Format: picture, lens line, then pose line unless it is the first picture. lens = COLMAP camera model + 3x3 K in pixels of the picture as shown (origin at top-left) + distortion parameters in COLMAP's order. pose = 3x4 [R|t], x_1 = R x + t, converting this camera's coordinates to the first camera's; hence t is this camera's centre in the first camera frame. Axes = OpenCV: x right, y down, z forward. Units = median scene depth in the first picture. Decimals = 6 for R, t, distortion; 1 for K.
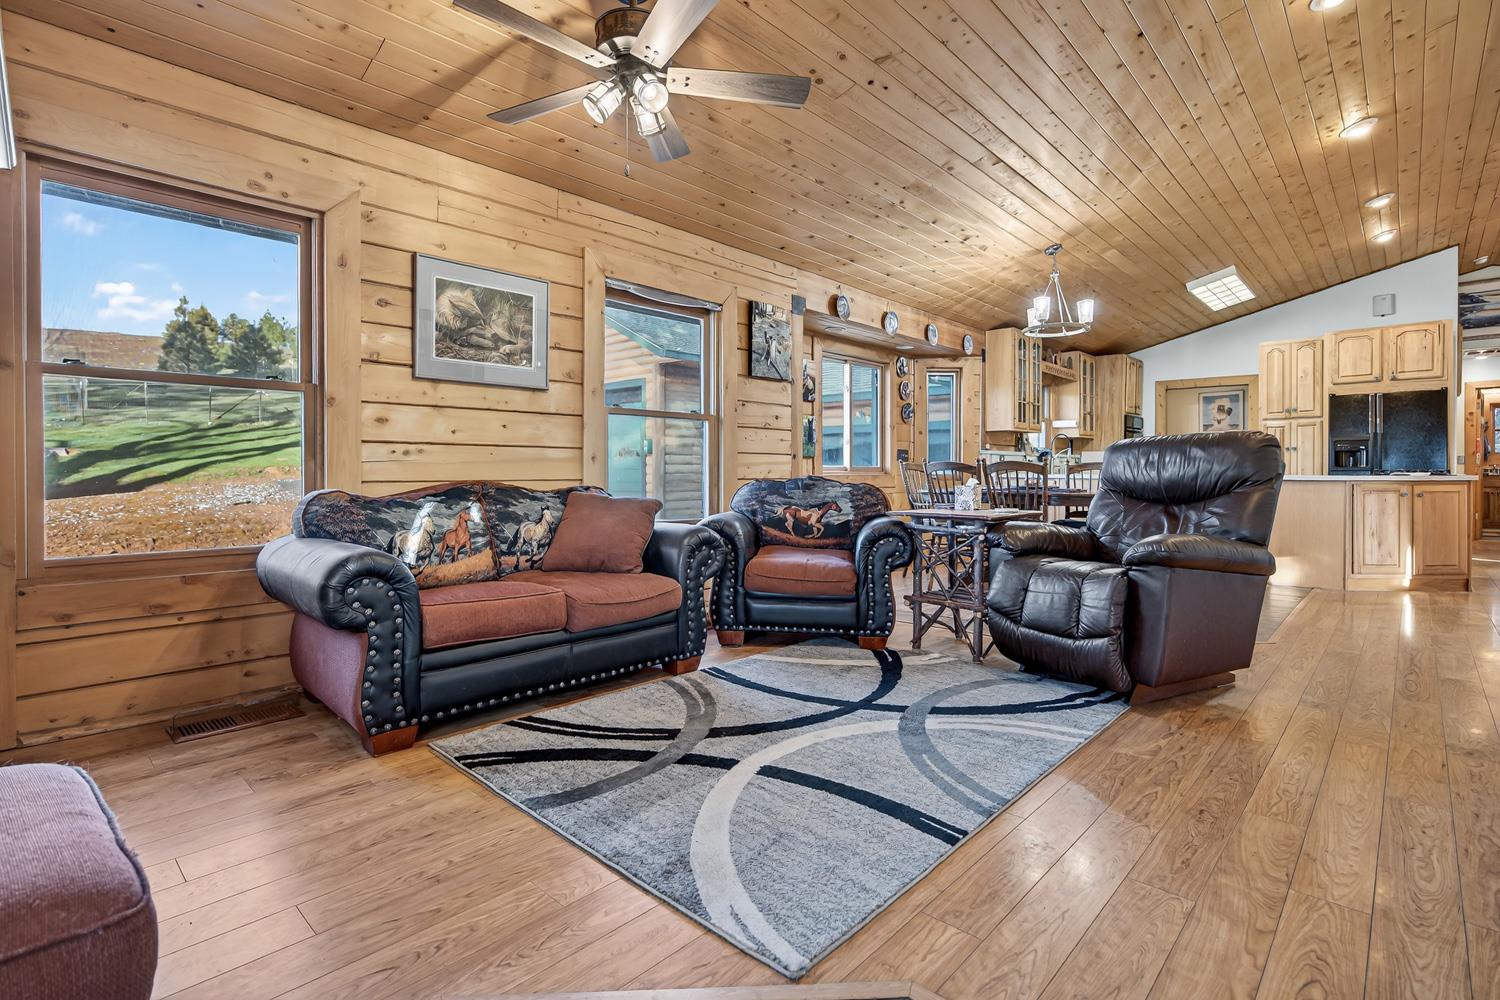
lens RADIAL K [[703.9, 0, 751.1], [0, 703.9, 479.6], [0, 0, 1]] dist [0.000469, 0.000244]
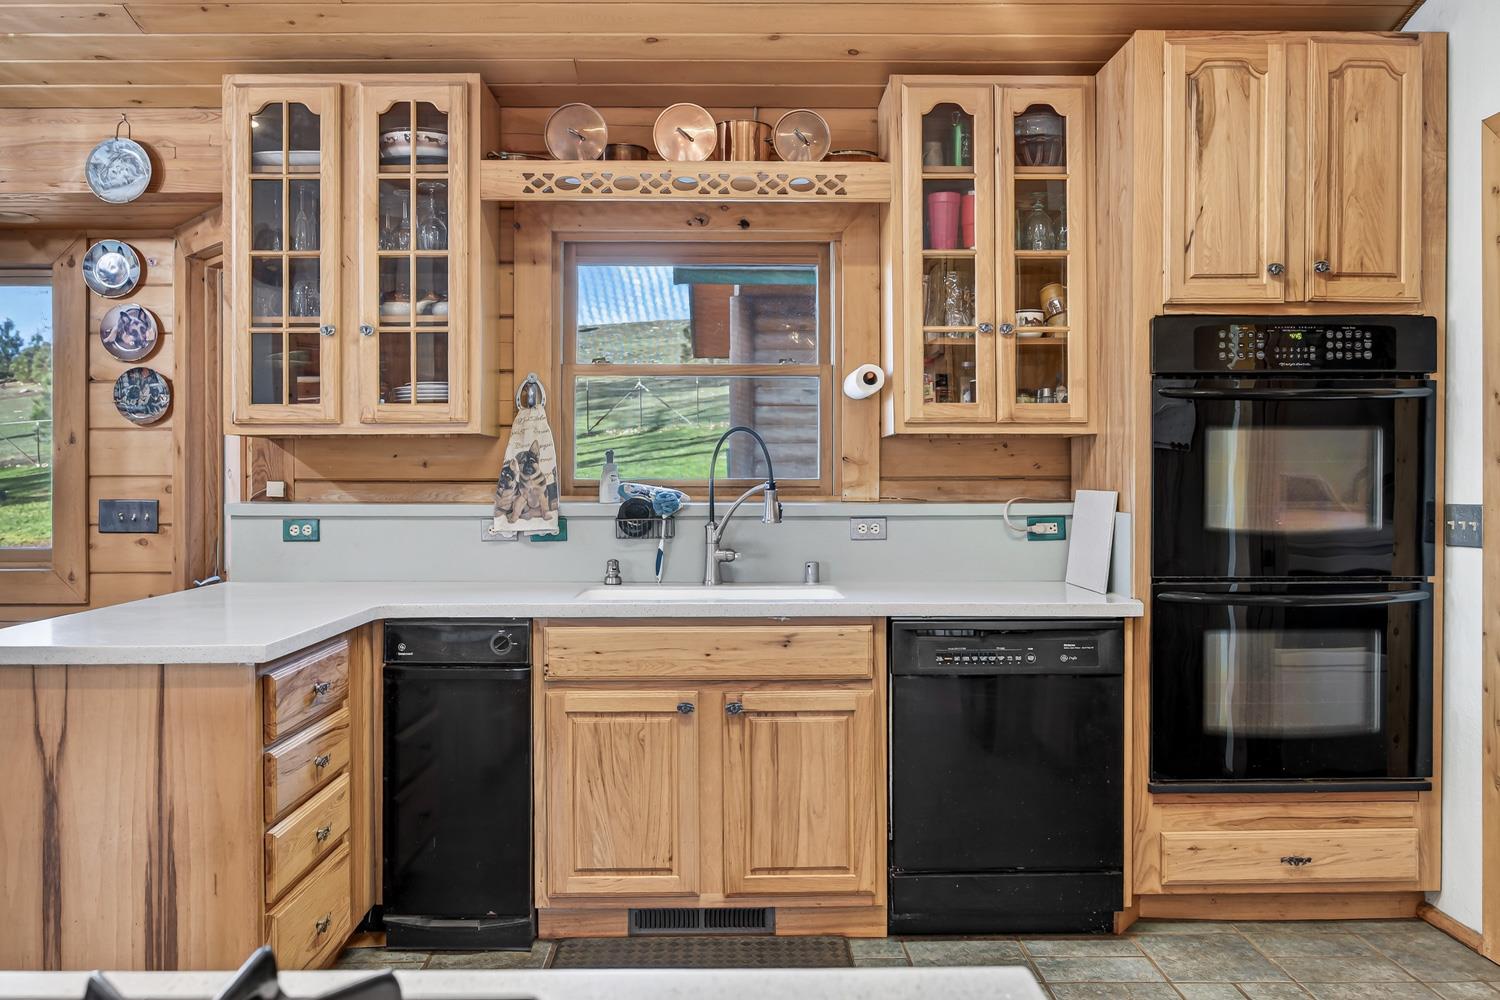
lens RADIAL K [[1154.4, 0, 750.0], [0, 1154.4, 500.0], [0, 0, 1]] dist [-0.009800, -0.002639]
pose [[0.701211, 0.006652, -0.712923, 0.860809], [-0.006888, 0.999973, 0.002555, -0.046912], [0.712920, 0.003119, 0.701238, 0.837325]]
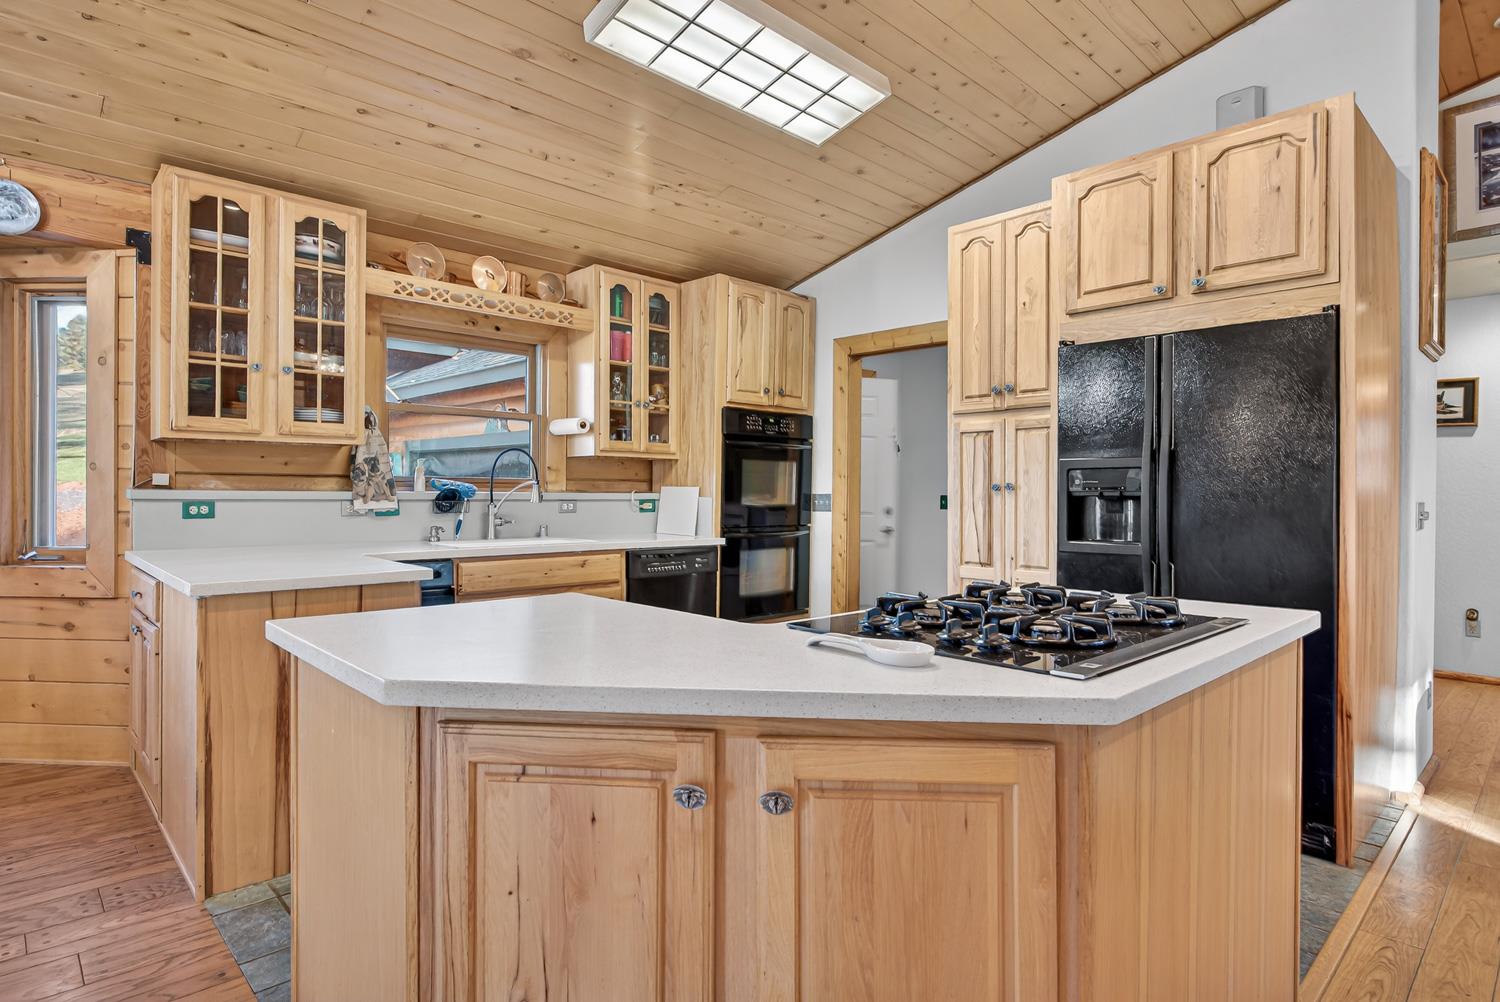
lens RADIAL K [[795.0, 0, 750.0], [0, 795.0, 501.0], [0, 0, 1]] dist [-0.002282, -0.001007]
pose [[0.998762, 0.006992, -0.049242, 0.713300], [-0.007049, 0.999975, -0.000978, -0.038224], [0.049234, 0.001324, 0.998786, 0.603549]]
